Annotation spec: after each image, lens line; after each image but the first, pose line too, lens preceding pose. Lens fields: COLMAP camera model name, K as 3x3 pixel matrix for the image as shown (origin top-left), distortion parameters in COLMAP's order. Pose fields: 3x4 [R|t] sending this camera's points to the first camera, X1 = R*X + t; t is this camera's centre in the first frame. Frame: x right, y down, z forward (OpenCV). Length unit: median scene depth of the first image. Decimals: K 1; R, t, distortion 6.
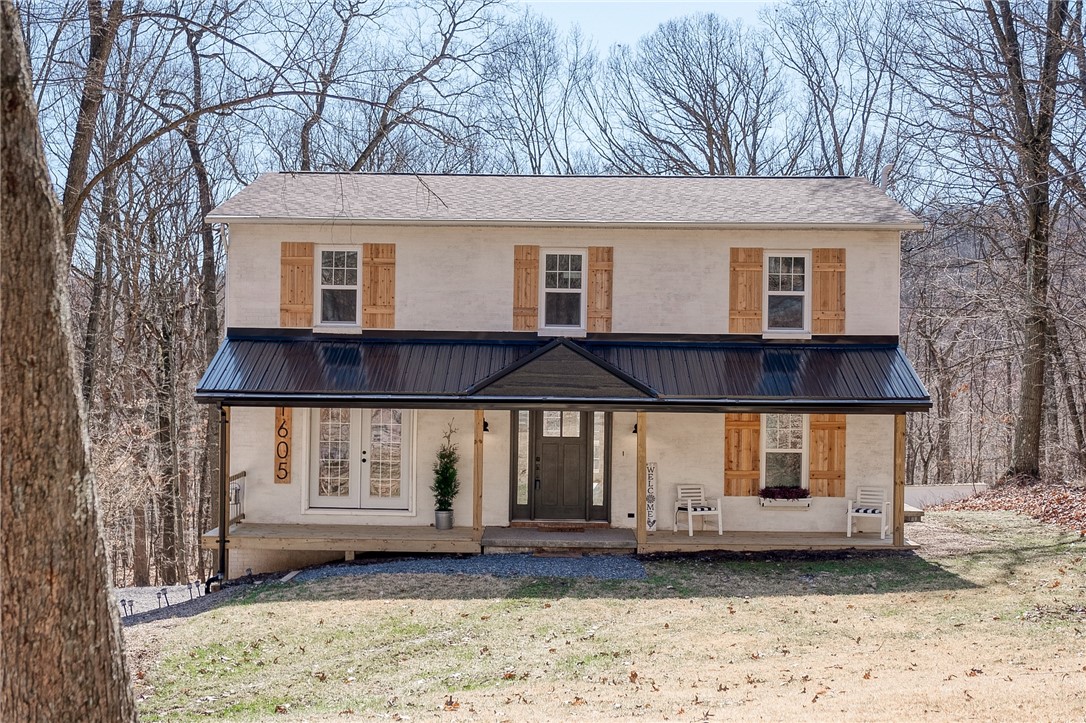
lens RADIAL K [[1238.4, 0, 542.6], [0, 1238.4, 355.2], [0, 0, 1]] dist [-0.016416, 0.000000]
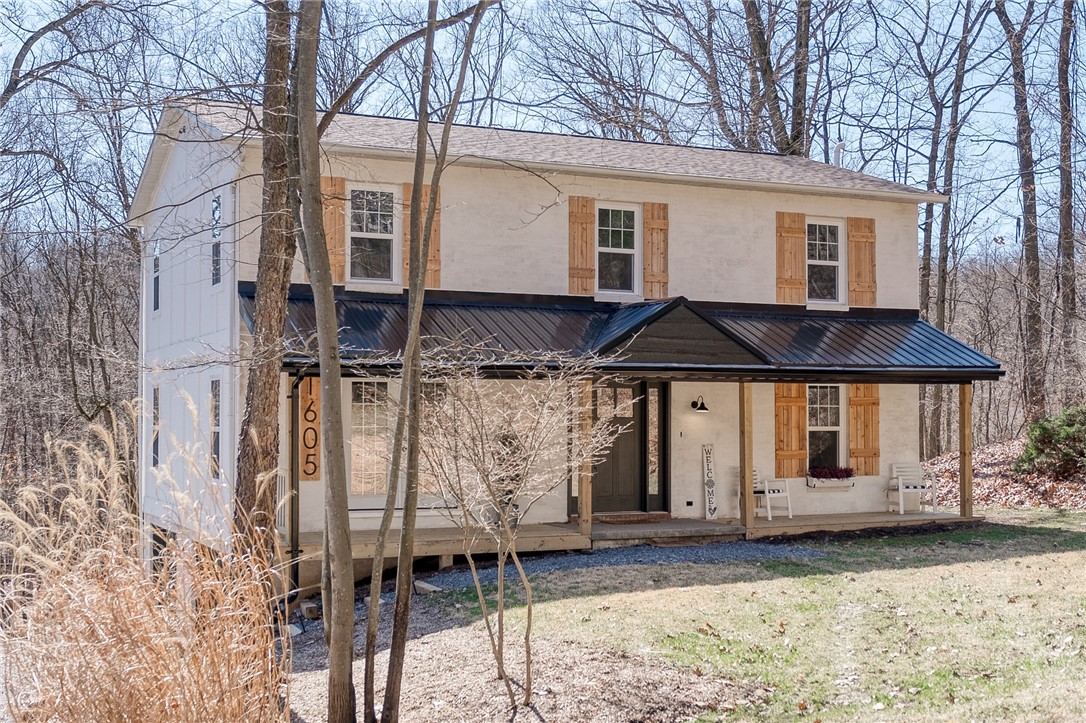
lens RADIAL K [[1341.6, 0, 543.7], [0, 1341.6, 367.8], [0, 0, 1]] dist [-0.035423, 0.000000]
pose [[0.904466, 0.002288, 0.426540, -0.437506], [0.007444, 0.999749, -0.021147, 0.050873], [-0.426481, 0.022302, 0.904222, 0.165158]]
